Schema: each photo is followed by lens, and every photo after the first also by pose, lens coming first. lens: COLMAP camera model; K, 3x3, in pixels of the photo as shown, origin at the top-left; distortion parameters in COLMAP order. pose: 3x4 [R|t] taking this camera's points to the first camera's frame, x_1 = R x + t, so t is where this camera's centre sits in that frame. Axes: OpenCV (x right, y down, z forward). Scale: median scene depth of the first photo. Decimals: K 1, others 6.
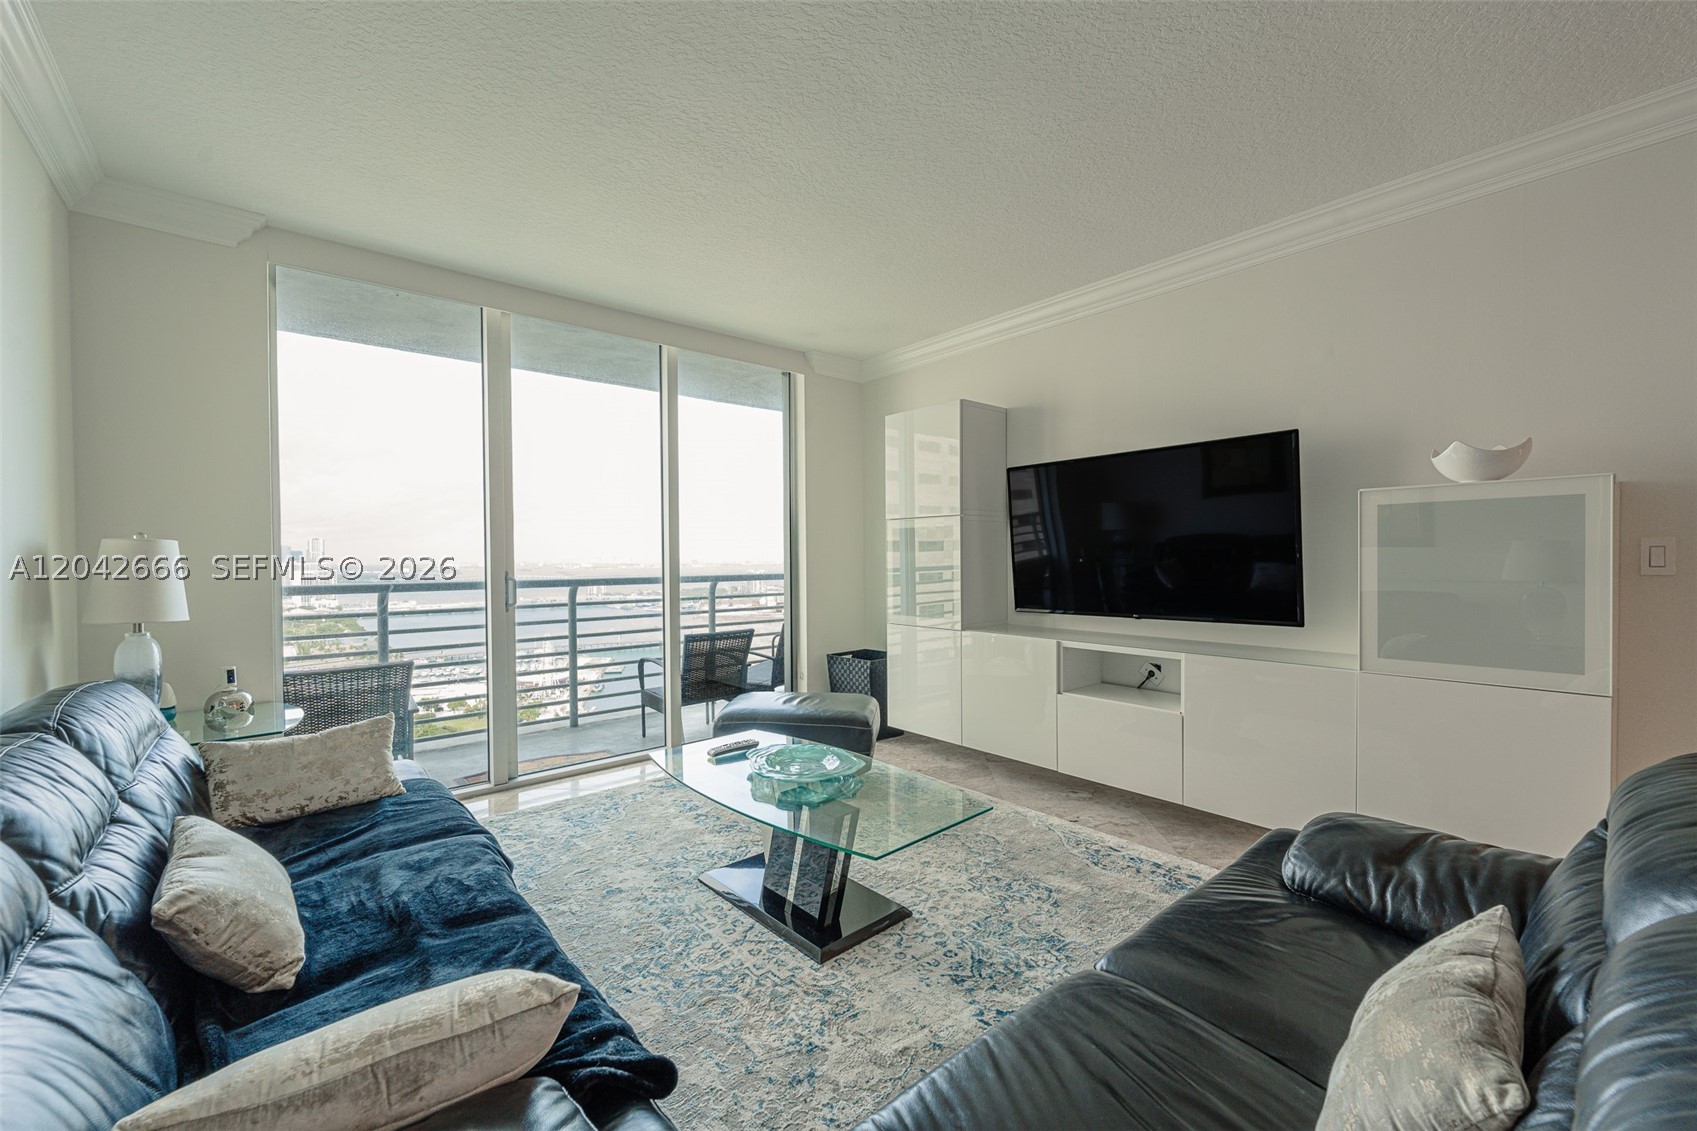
lens RADIAL K [[678.8, 0, 844.1], [0, 678.8, 565.4], [0, 0, 1]] dist [0.000589, -0.000200]
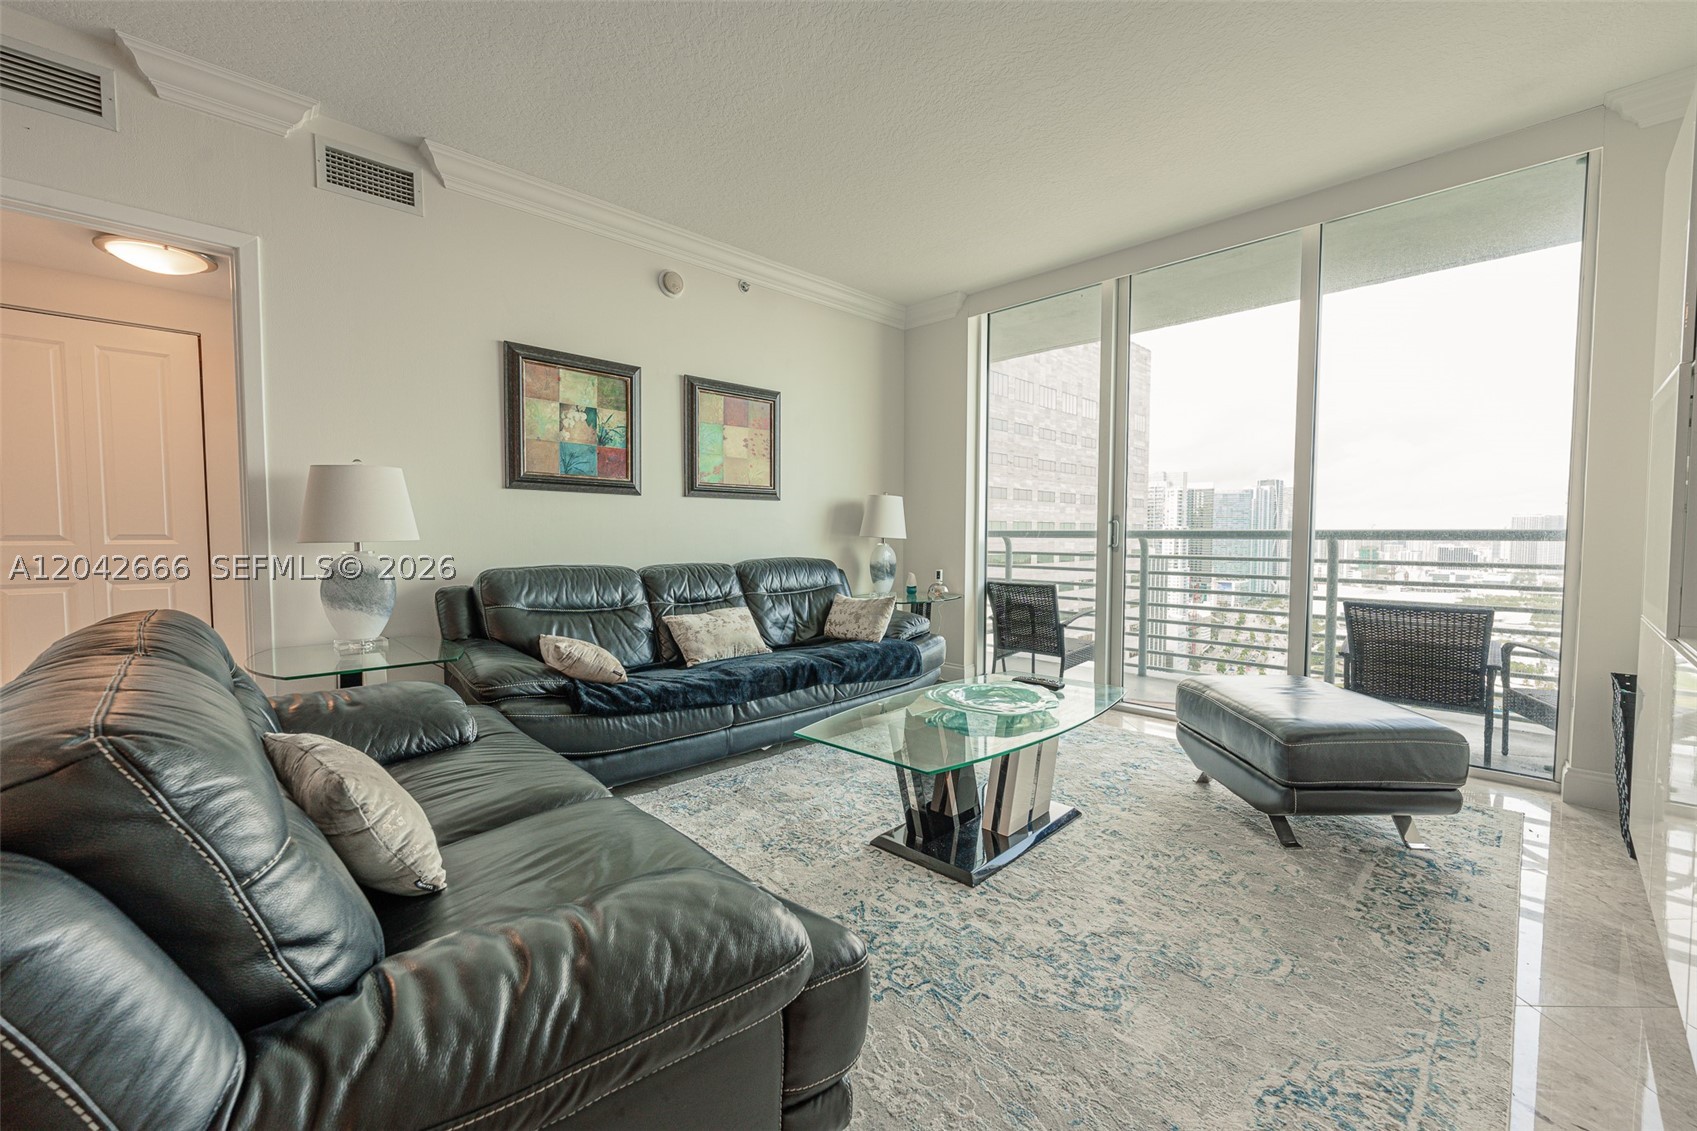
lens RADIAL K [[681.6, 0, 847.5], [0, 681.6, 566.7], [0, 0, 1]] dist [-0.000343, -0.000648]
pose [[0.068992, 0.058655, -0.995891, 0.626136], [-0.012694, 0.998241, 0.057914, 0.036181], [0.997536, 0.008647, 0.069615, 0.516312]]
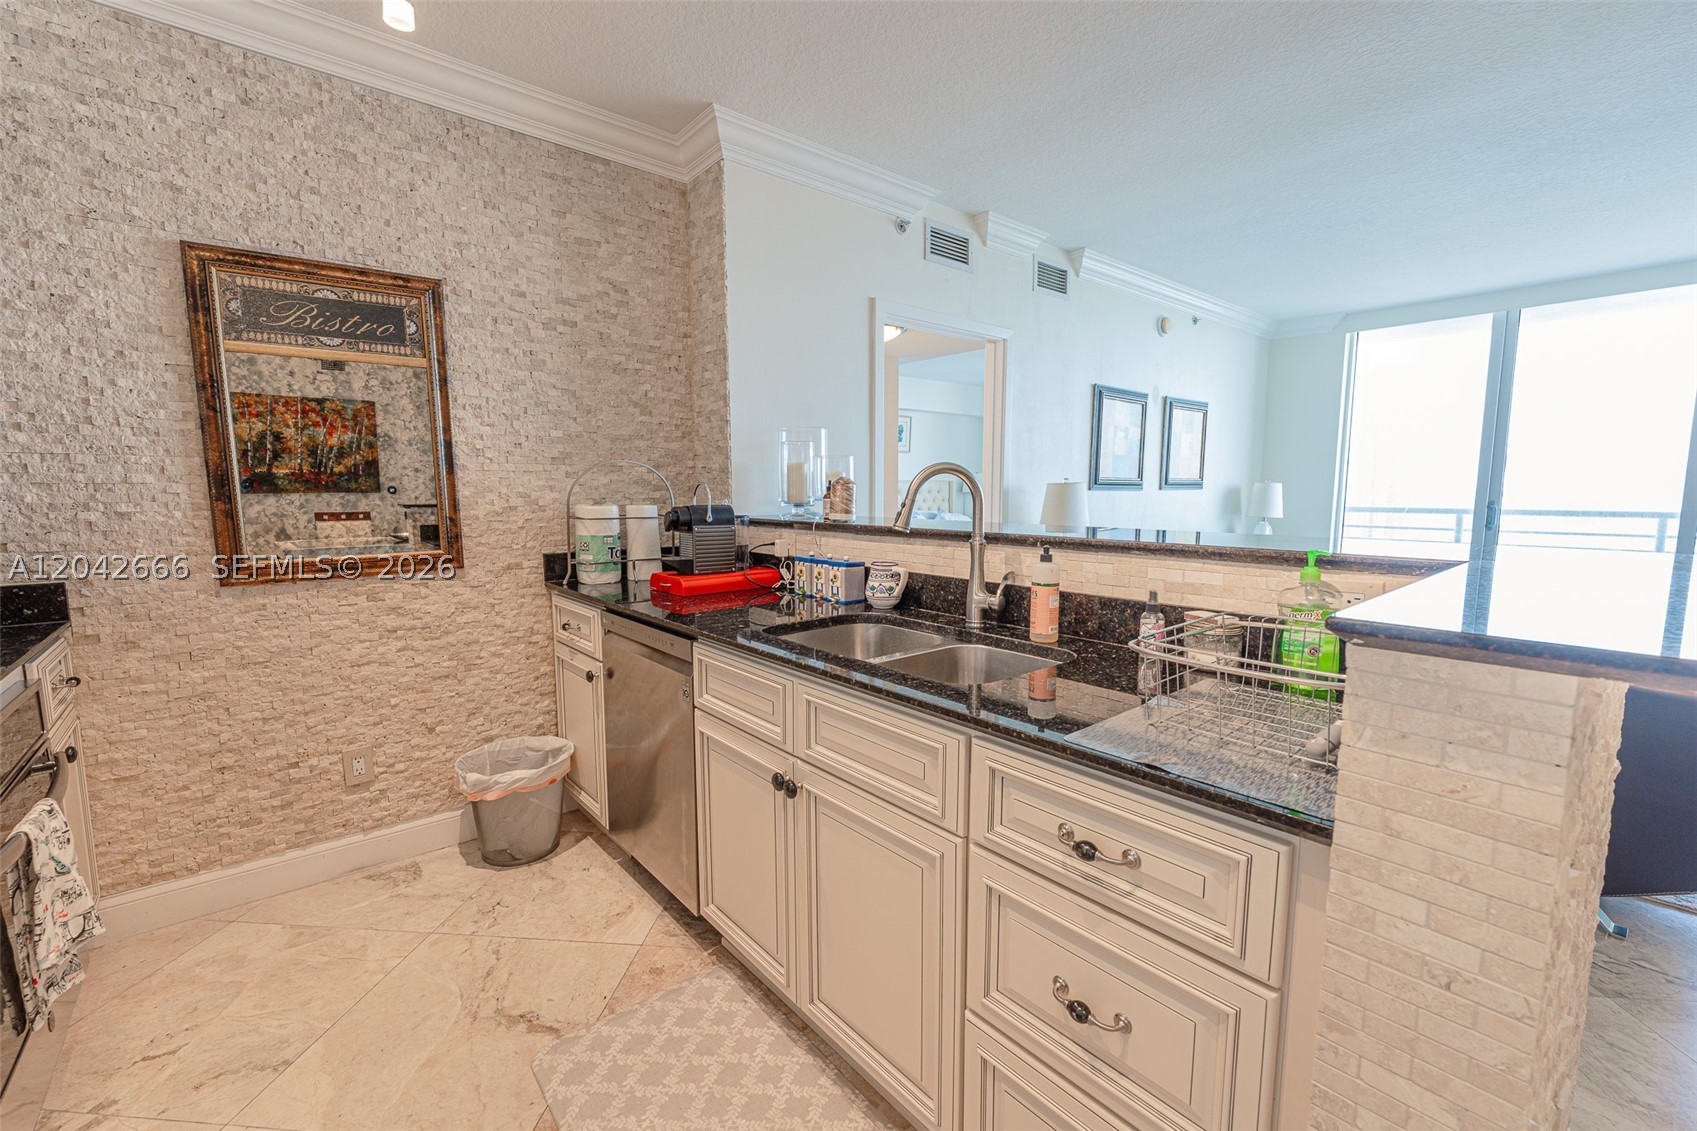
lens RADIAL K [[710.1, 0, 848.5], [0, 710.1, 568.5], [0, 0, 1]] dist [0.000951, -0.000858]
pose [[-0.003255, 0.123281, -0.992366, 1.013138], [-0.008033, 0.992336, 0.123304, -0.024635], [0.999962, 0.008373, -0.002240, -0.319202]]
